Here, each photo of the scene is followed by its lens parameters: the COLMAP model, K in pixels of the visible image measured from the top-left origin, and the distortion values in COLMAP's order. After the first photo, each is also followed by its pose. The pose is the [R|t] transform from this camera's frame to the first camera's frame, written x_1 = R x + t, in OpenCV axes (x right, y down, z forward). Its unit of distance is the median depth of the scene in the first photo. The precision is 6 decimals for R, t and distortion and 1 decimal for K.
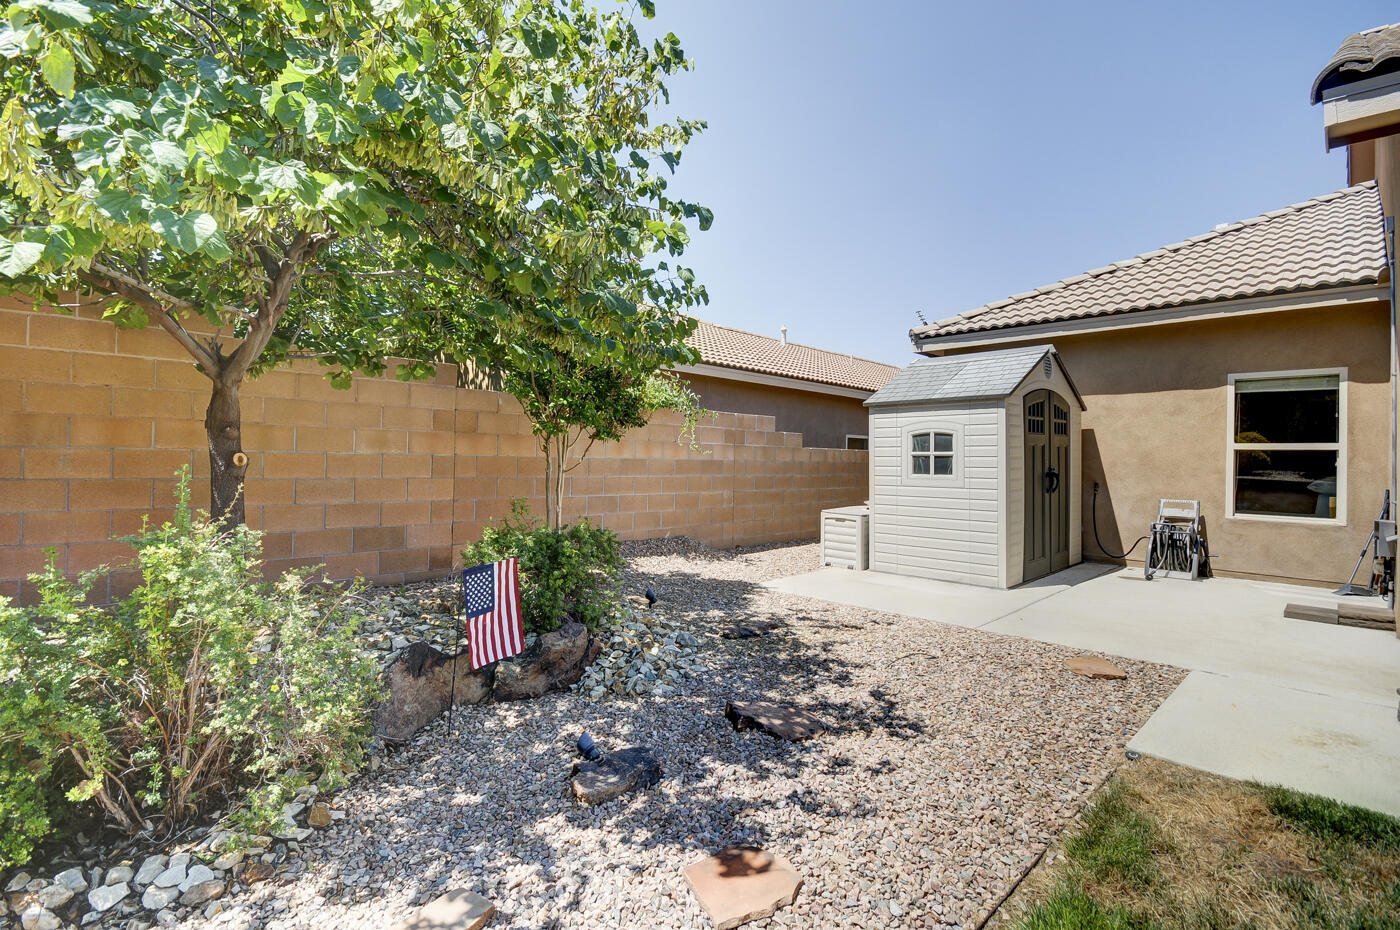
lens RADIAL K [[652.6, 0, 715.0], [0, 652.6, 446.8], [0, 0, 1]] dist [0.003329, -0.000004]
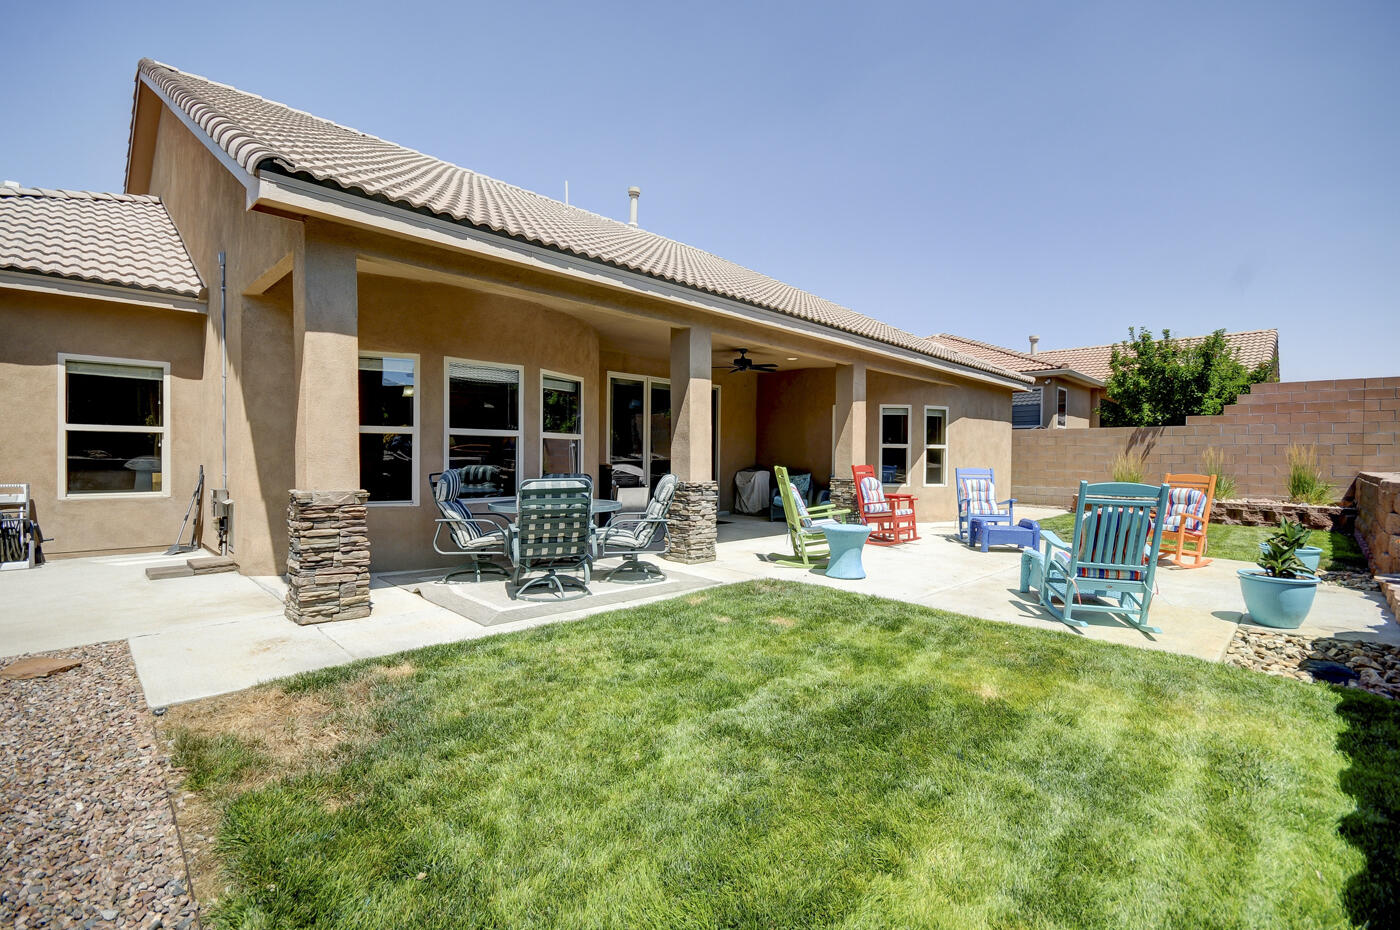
lens RADIAL K [[643.1, 0, 700.0], [0, 643.1, 465.0], [0, 0, 1]] dist [0.000880, -0.000346]
pose [[-0.004789, -0.034659, 0.999388, -0.189551], [-0.029653, 0.998965, 0.034502, -0.005306], [-0.999549, -0.029469, -0.005812, 0.042348]]
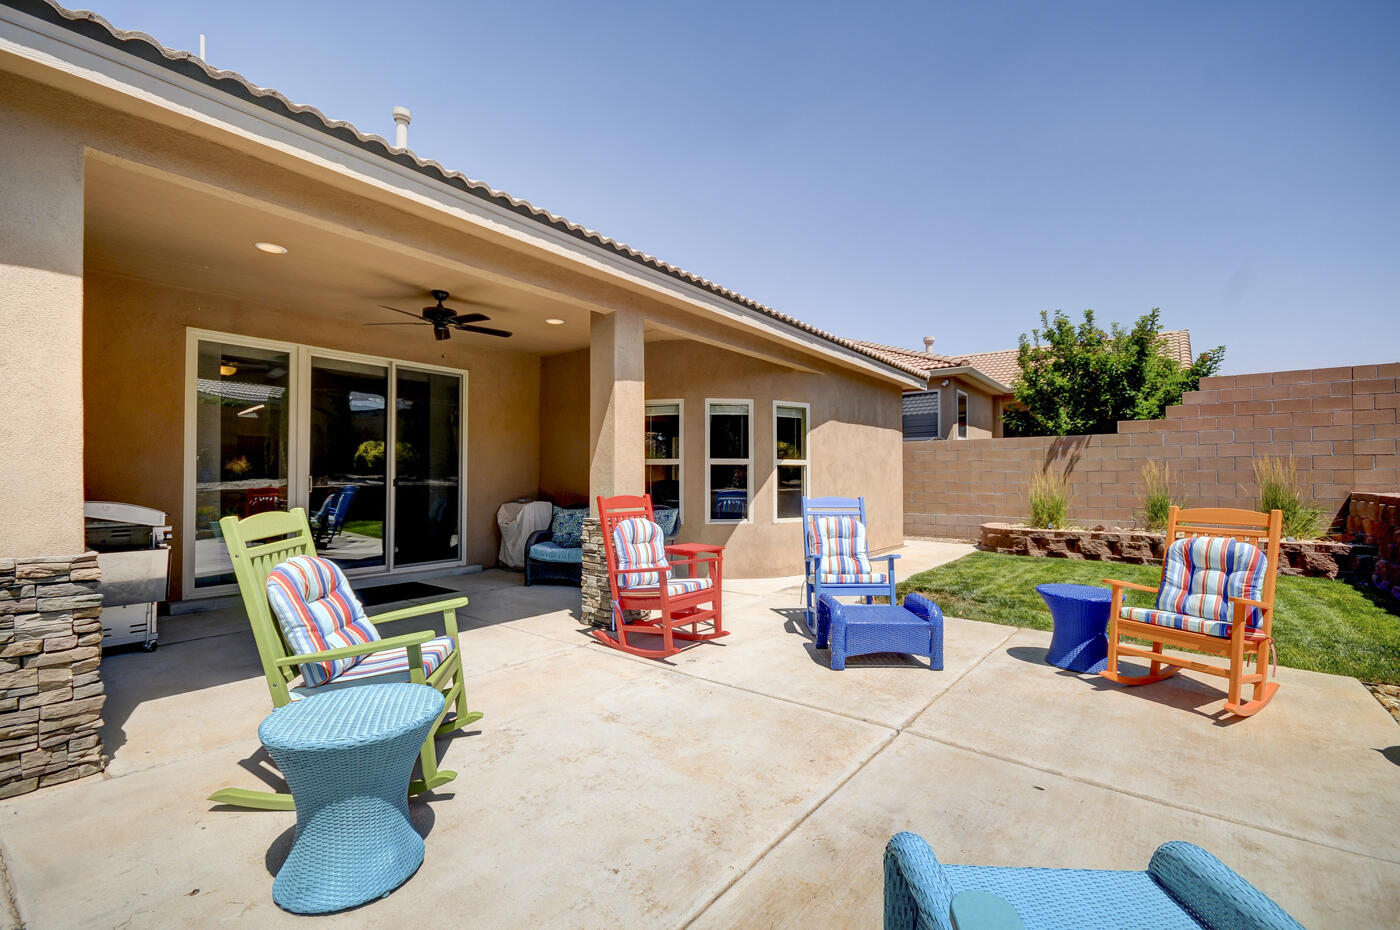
lens RADIAL K [[618.3, 0, 703.0], [0, 618.3, 469.4], [0, 0, 1]] dist [0.006888, 0.000412]
pose [[-0.128366, -0.007568, 0.991698, 0.493444], [-0.021950, 0.999748, 0.004788, -0.002828], [-0.991484, -0.021153, -0.128499, -0.321144]]
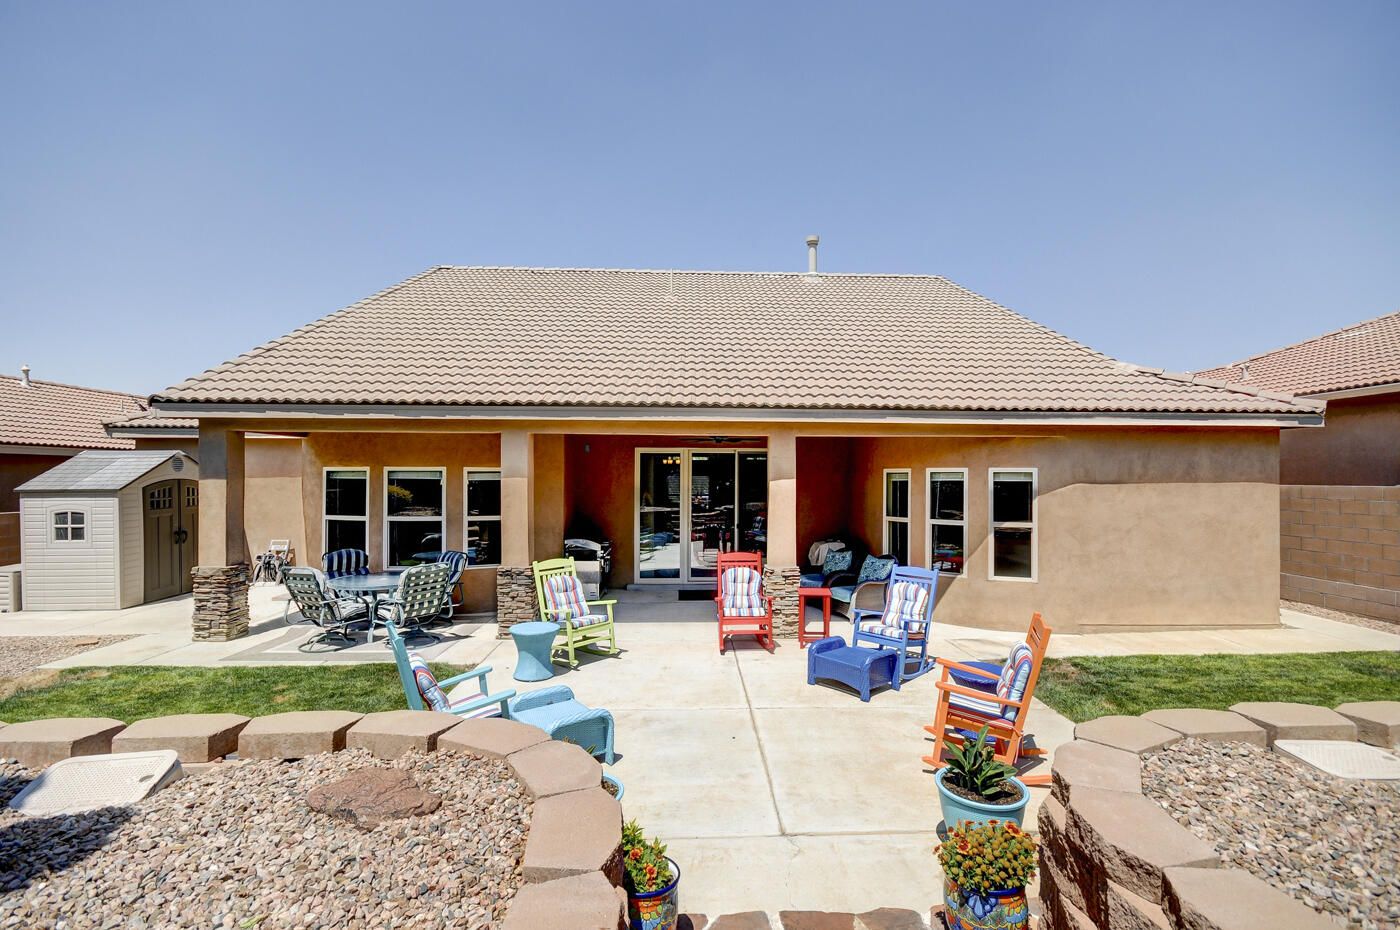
lens RADIAL K [[659.5, 0, 706.2], [0, 659.5, 475.2], [0, 0, 1]] dist [-0.000103, -0.000236]
pose [[0.685574, -0.017746, 0.727787, 0.242993], [-0.001314, 0.999671, 0.025613, -0.149781], [-0.728002, -0.018516, 0.685325, -1.110653]]
